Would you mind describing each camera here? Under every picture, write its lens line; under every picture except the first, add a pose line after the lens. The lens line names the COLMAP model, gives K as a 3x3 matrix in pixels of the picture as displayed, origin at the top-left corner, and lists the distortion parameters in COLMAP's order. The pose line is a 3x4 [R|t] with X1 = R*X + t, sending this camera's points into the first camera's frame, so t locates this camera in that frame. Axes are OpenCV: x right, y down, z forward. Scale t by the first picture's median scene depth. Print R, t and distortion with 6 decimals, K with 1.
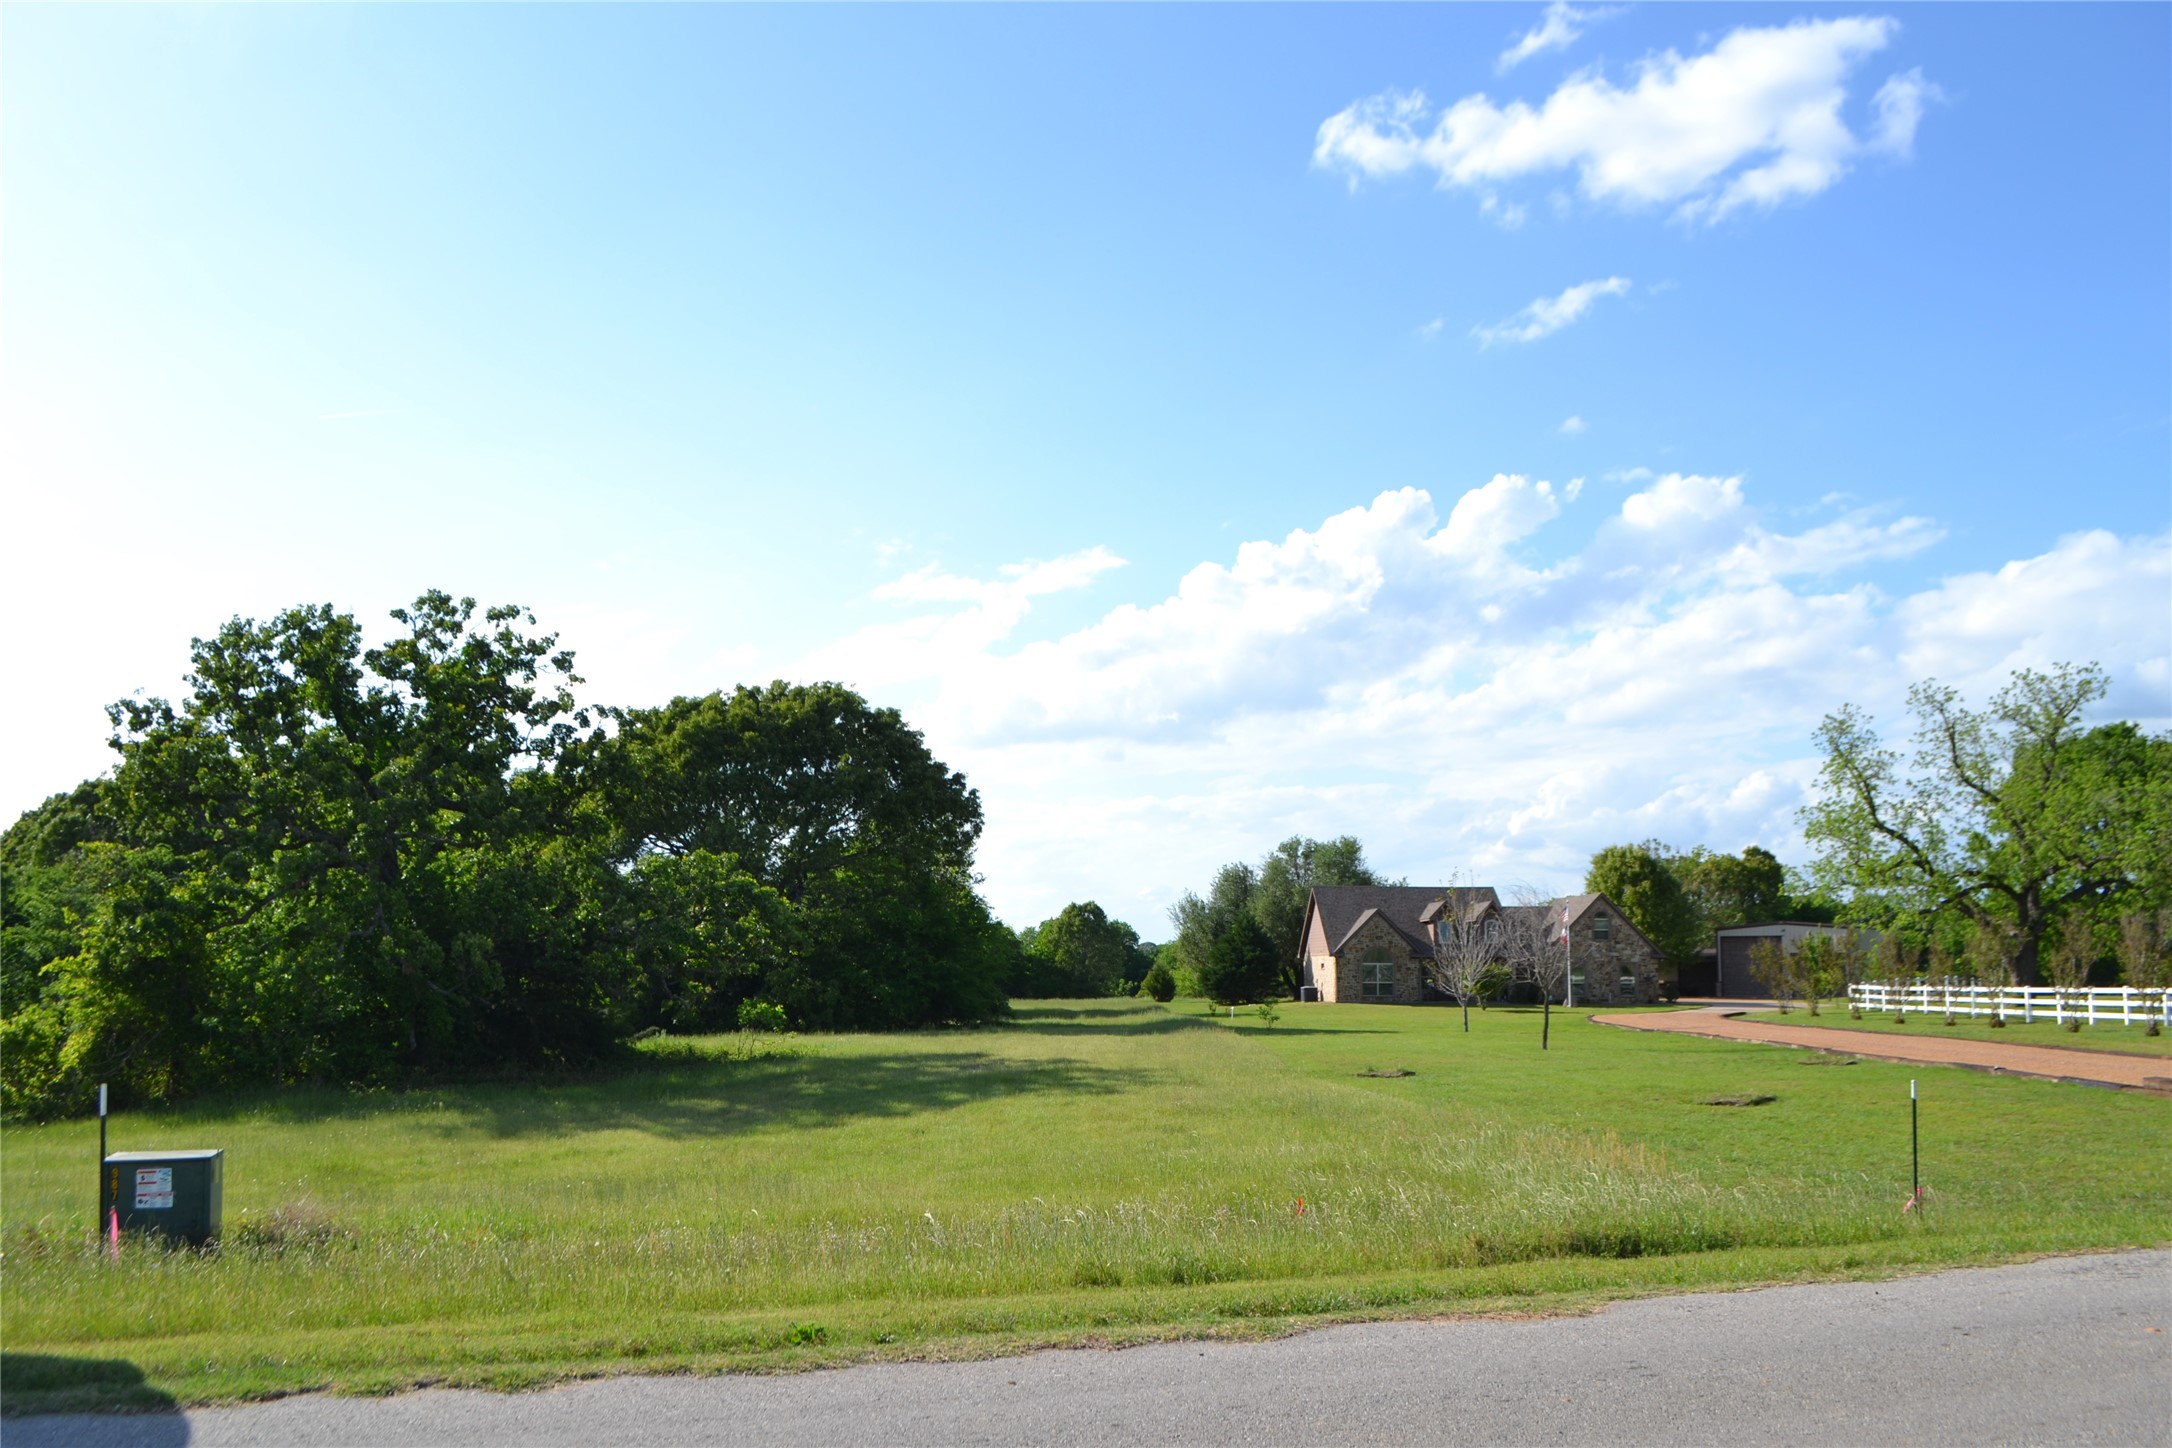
lens RADIAL K [[1703.9, 0, 1086.0], [0, 1703.9, 724.0], [0, 0, 1]] dist [-0.052422, -0.004963]
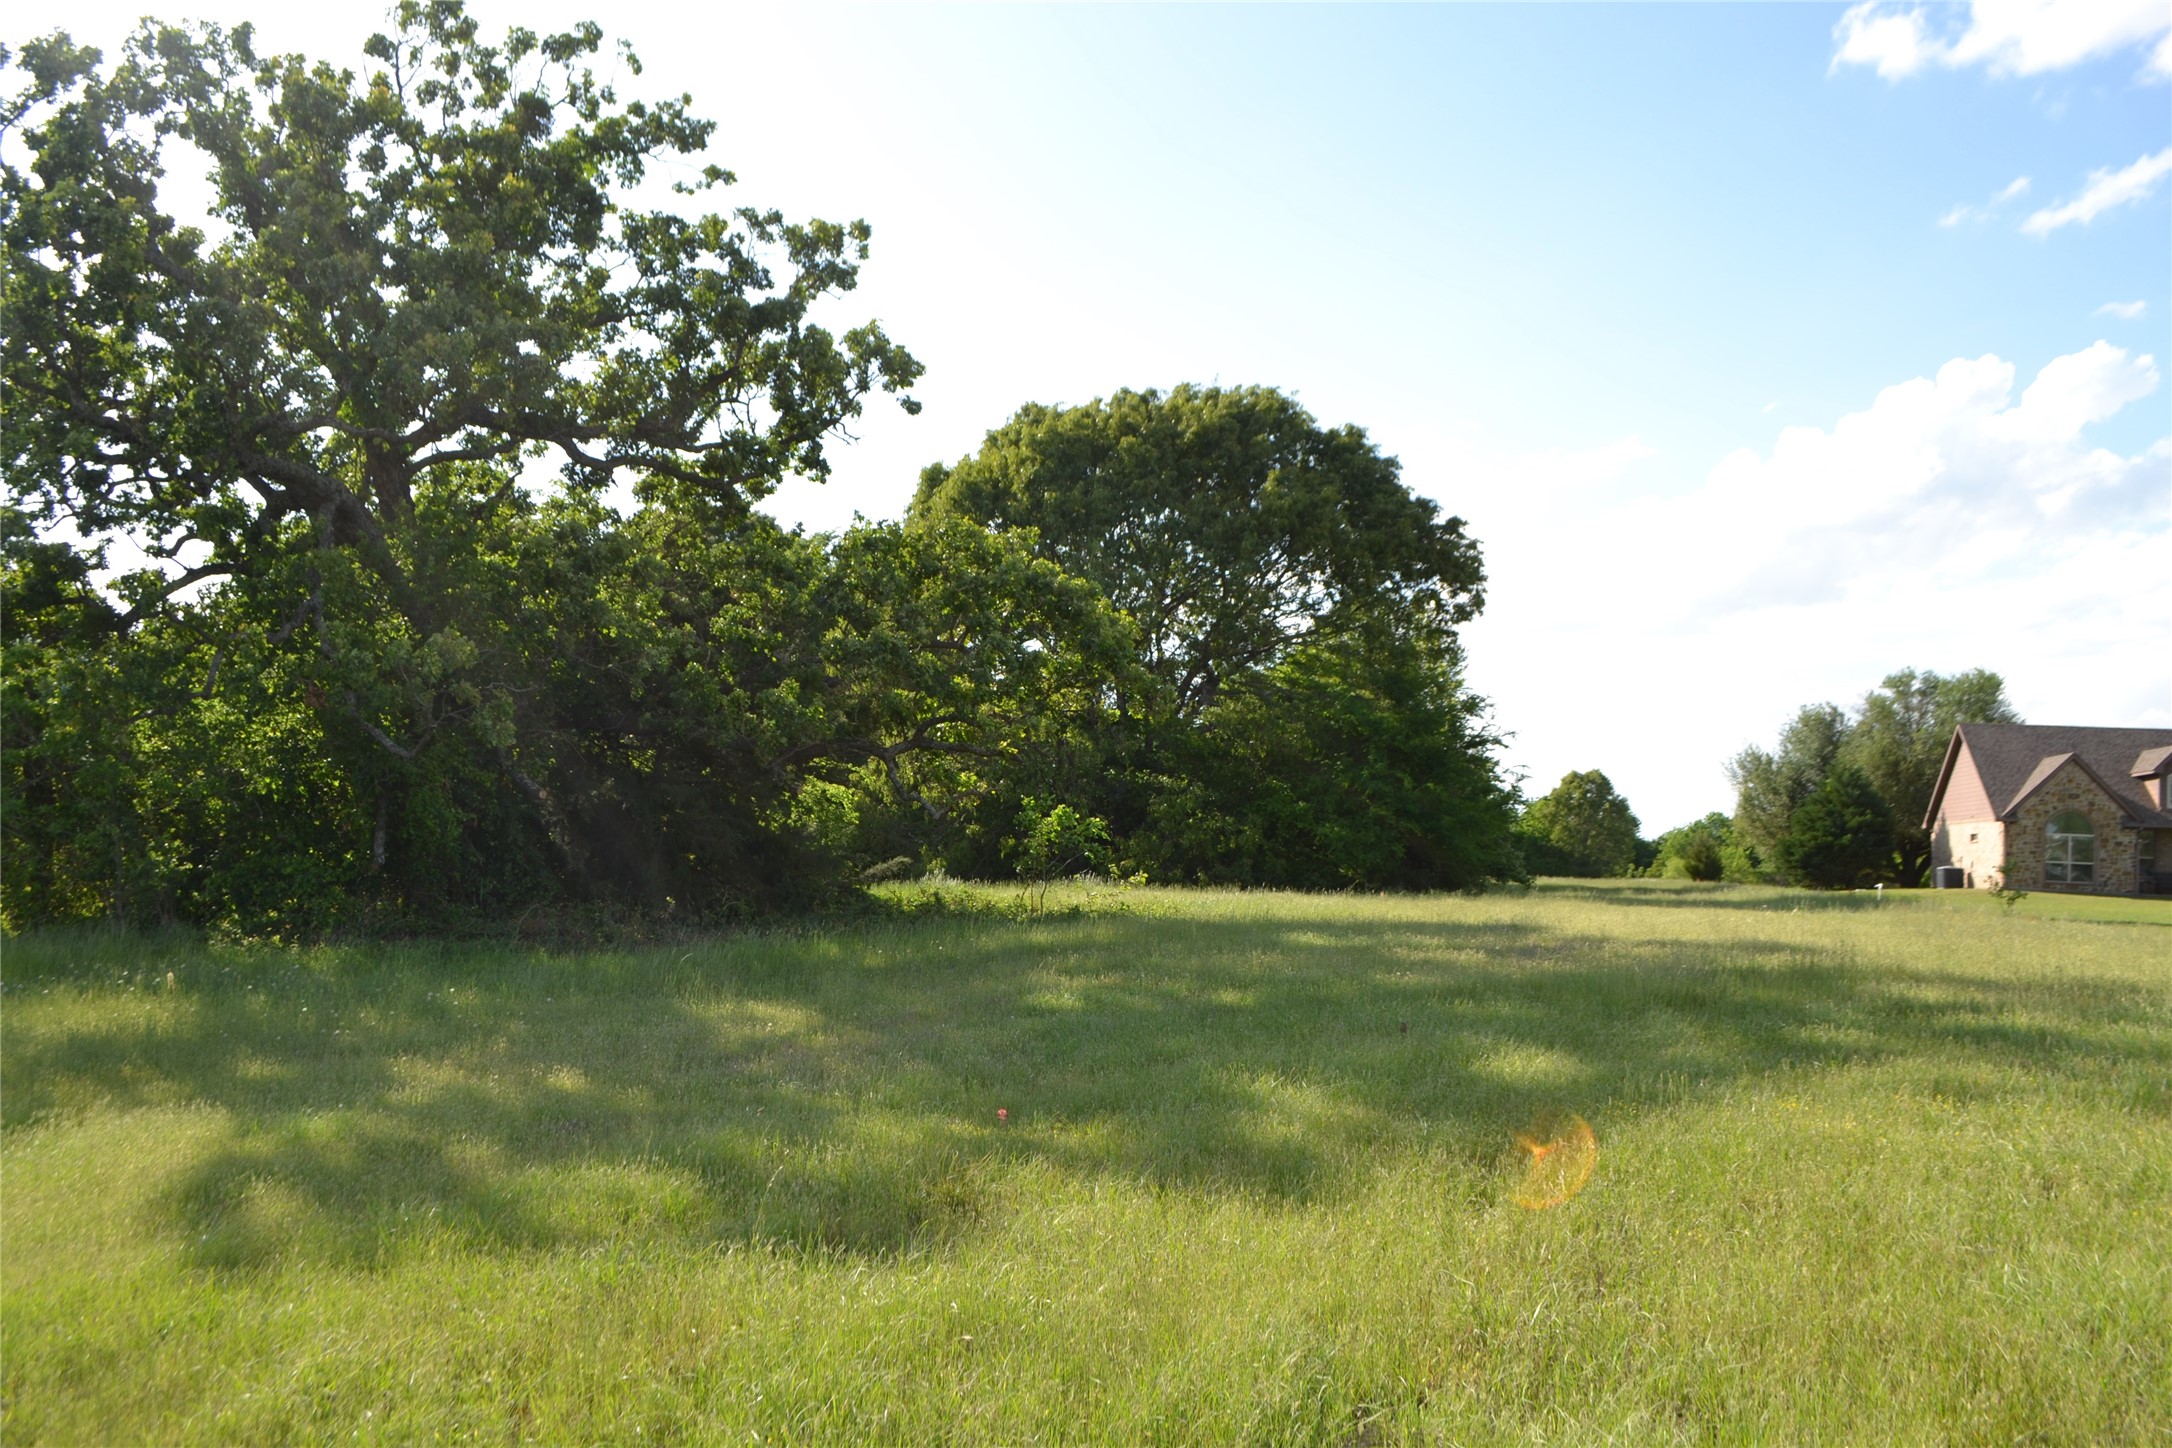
lens RADIAL K [[1751.7, 0, 1084.0], [0, 1751.7, 760.2], [0, 0, 1]] dist [-0.073315, -0.001598]
pose [[0.963429, 0.022753, -0.266995, -0.024630], [0.000994, 0.996078, 0.088472, 0.052975], [0.267961, -0.085502, 0.959628, 0.257527]]
